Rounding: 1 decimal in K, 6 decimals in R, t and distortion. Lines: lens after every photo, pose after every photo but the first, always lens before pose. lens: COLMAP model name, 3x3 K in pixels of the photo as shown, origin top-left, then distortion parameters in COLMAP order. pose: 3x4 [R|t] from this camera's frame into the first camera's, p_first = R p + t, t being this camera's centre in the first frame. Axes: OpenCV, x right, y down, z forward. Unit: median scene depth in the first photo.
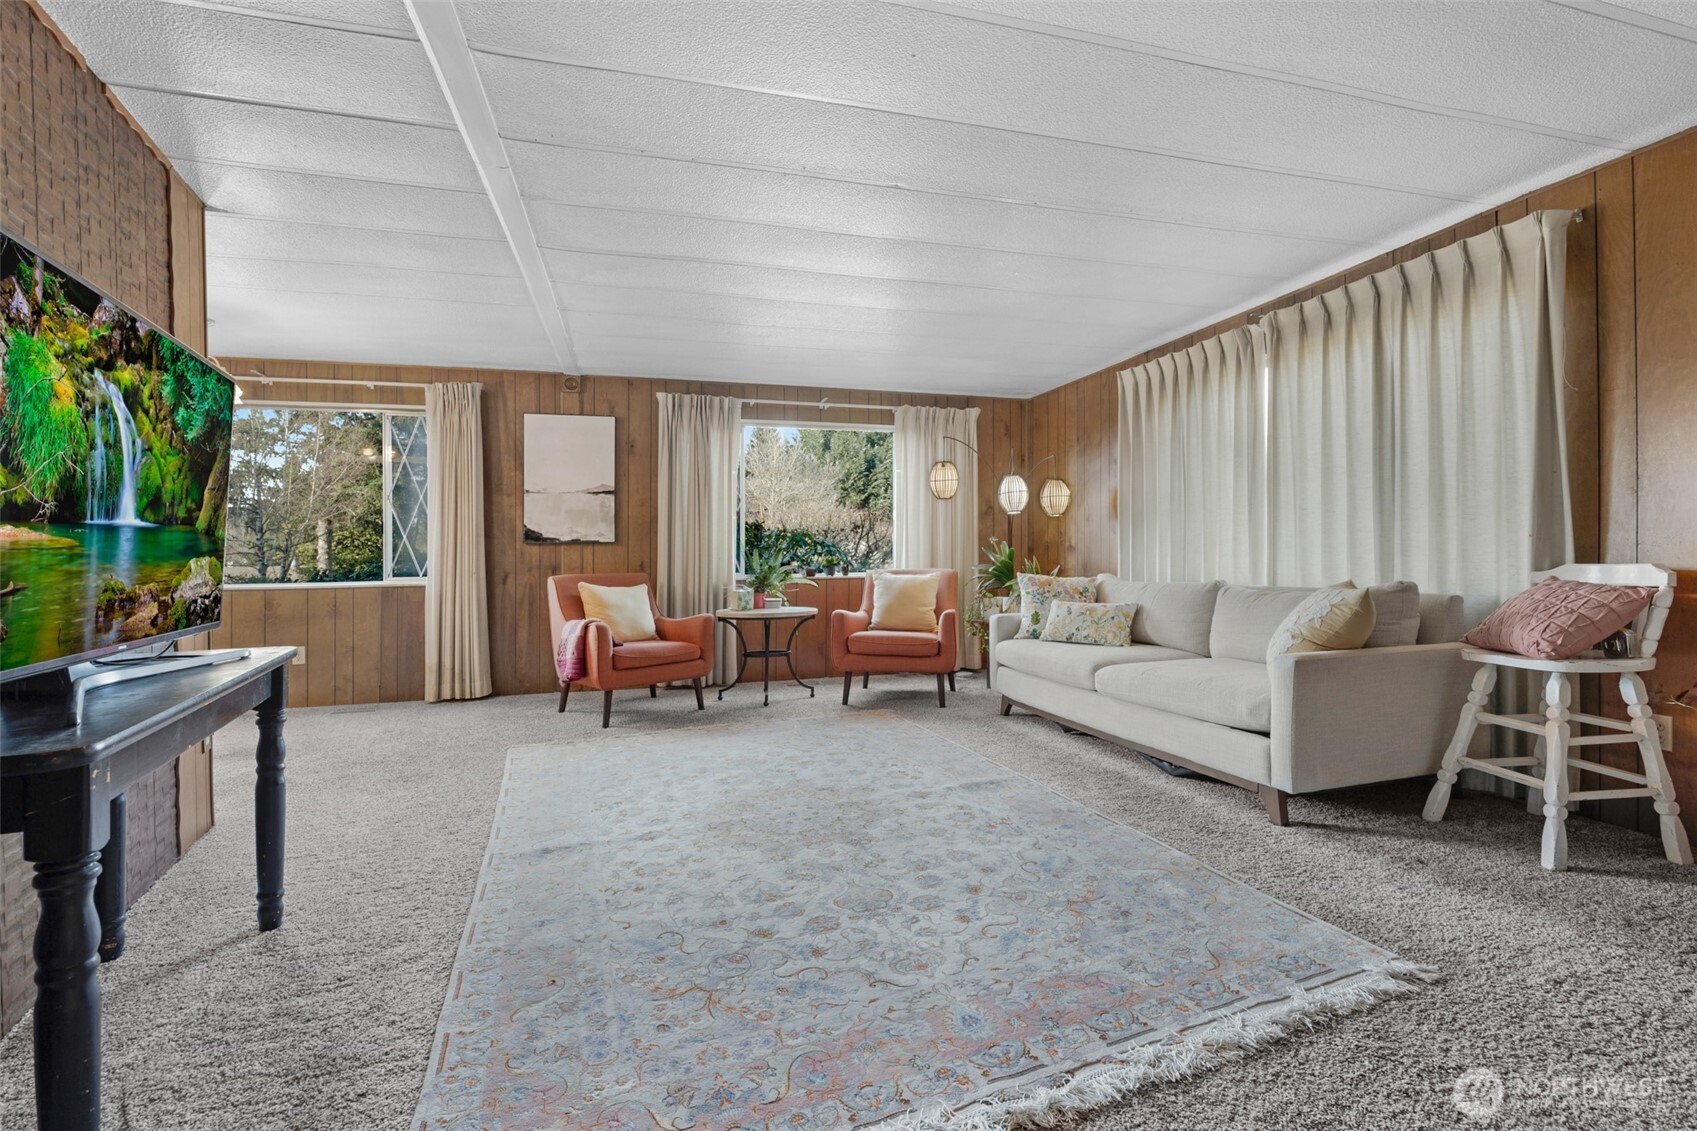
lens RADIAL K [[698.4, 0, 820.2], [0, 698.4, 560.6], [0, 0, 1]] dist [-0.010729, 0.000240]
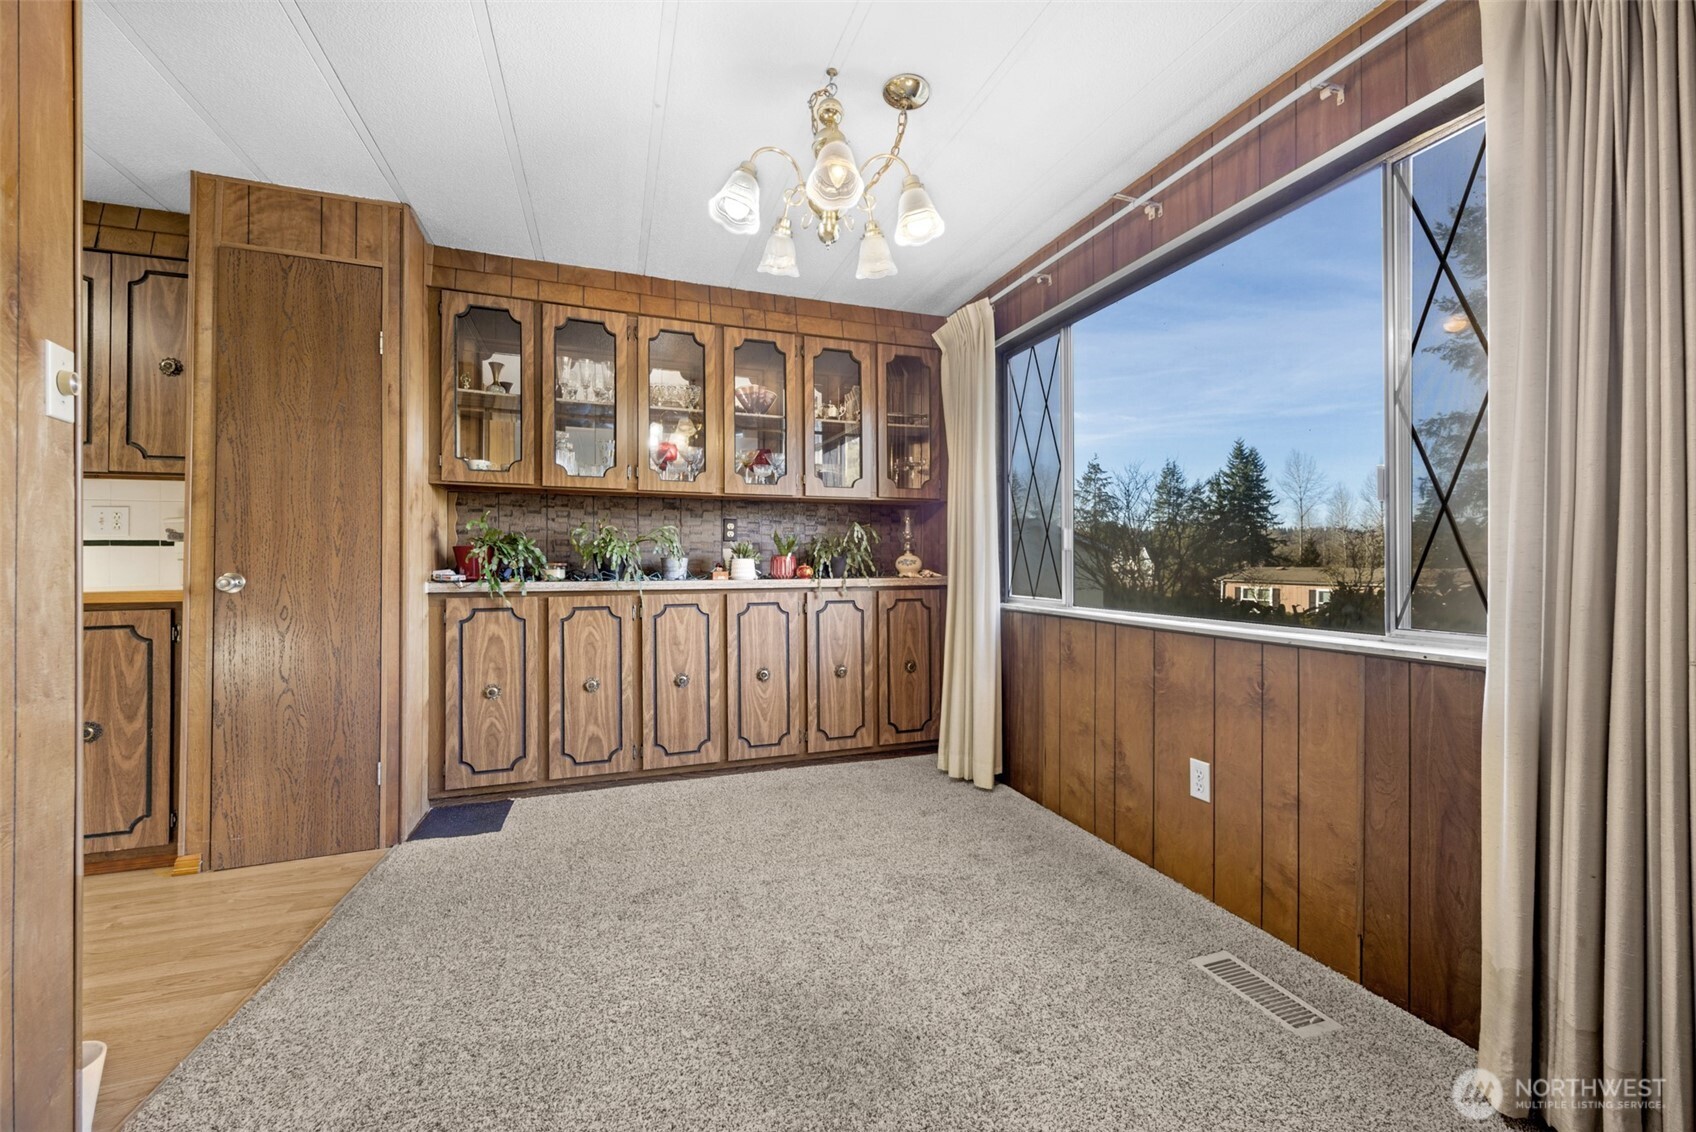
lens RADIAL K [[702.8, 0, 873.8], [0, 702.8, 548.7], [0, 0, 1]] dist [0.015104, -0.000071]
pose [[0.100748, -0.007257, -0.994885, -0.334383], [-0.007030, 0.999943, -0.008006, -0.007382], [0.994887, 0.007801, 0.100692, 0.768791]]
